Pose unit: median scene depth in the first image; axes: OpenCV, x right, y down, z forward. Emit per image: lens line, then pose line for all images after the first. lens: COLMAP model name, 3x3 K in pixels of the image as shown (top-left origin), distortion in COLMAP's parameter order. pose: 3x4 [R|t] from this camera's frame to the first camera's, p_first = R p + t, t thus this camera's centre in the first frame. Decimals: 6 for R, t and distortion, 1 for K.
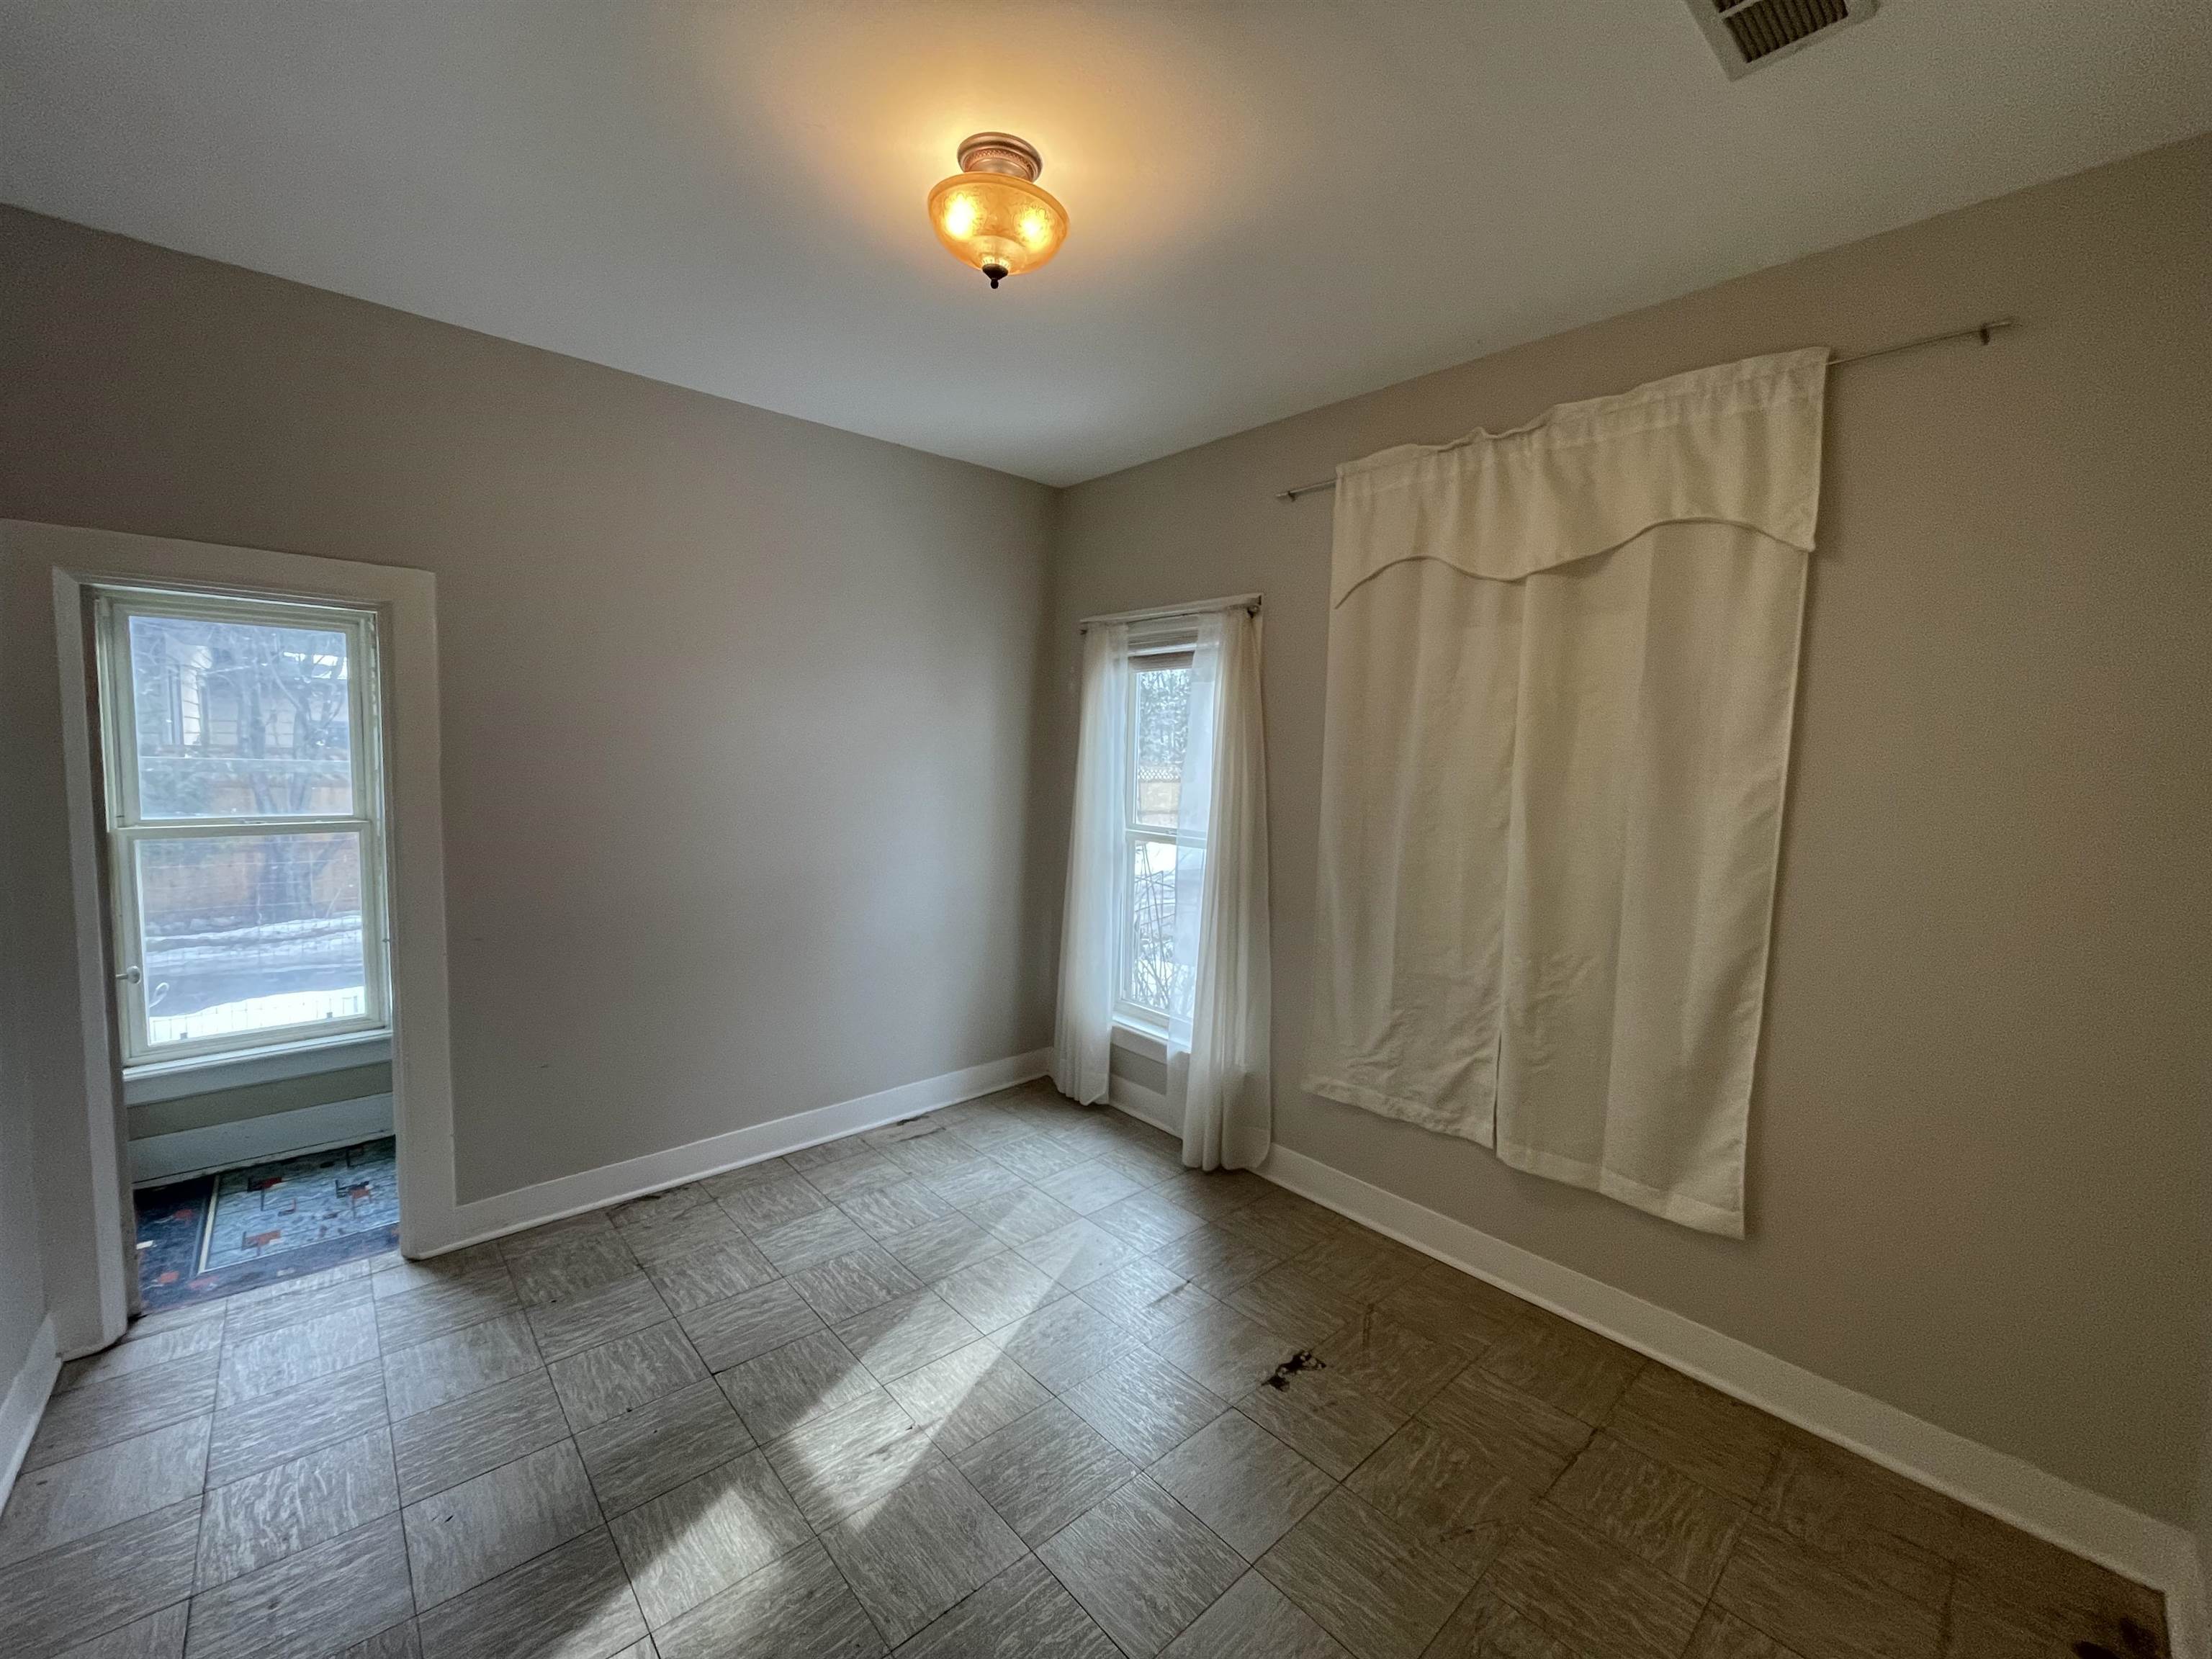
lens RADIAL K [[889.9, 0, 1102.9], [0, 889.9, 825.0], [0, 0, 1]] dist [-0.004609, -0.000237]
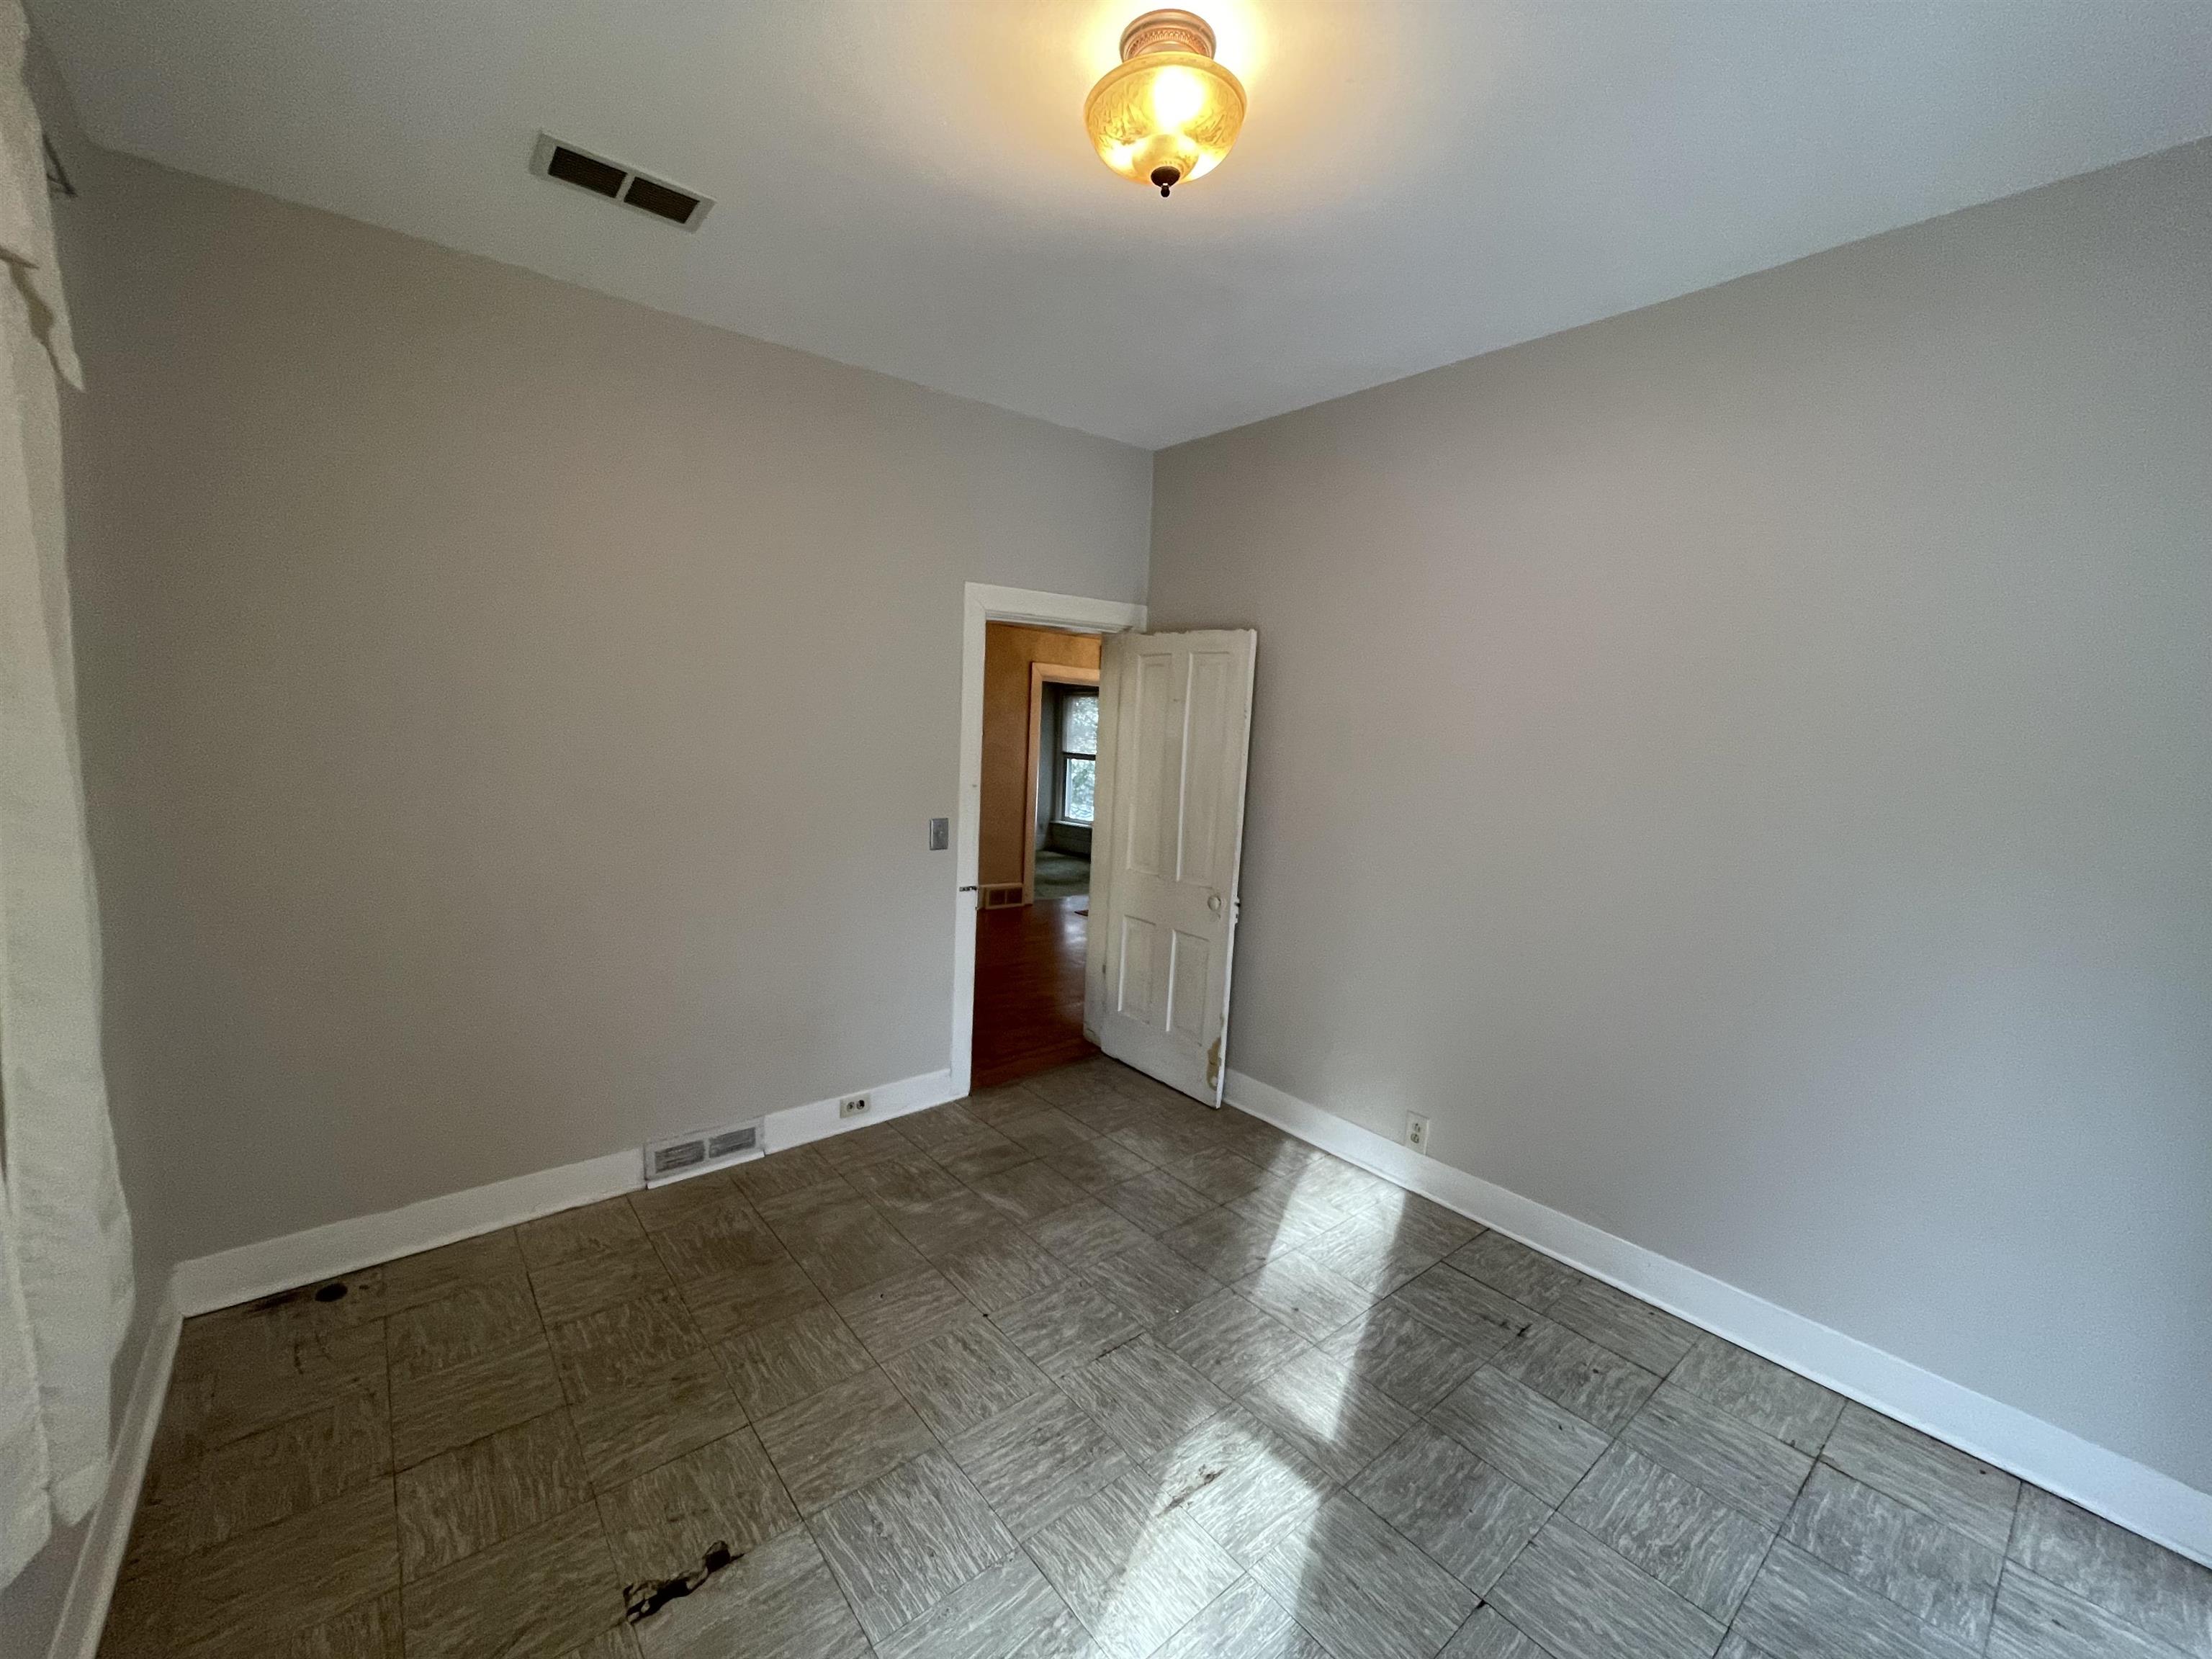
lens RADIAL K [[889.9, 0, 1101.2], [0, 889.9, 833.8], [0, 0, 1]] dist [-0.004609, -0.000237]
pose [[-0.997248, -0.068500, 0.028354, -0.112796], [-0.061482, 0.977866, 0.199993, -0.144959], [-0.041426, 0.197700, -0.979387, 1.792500]]
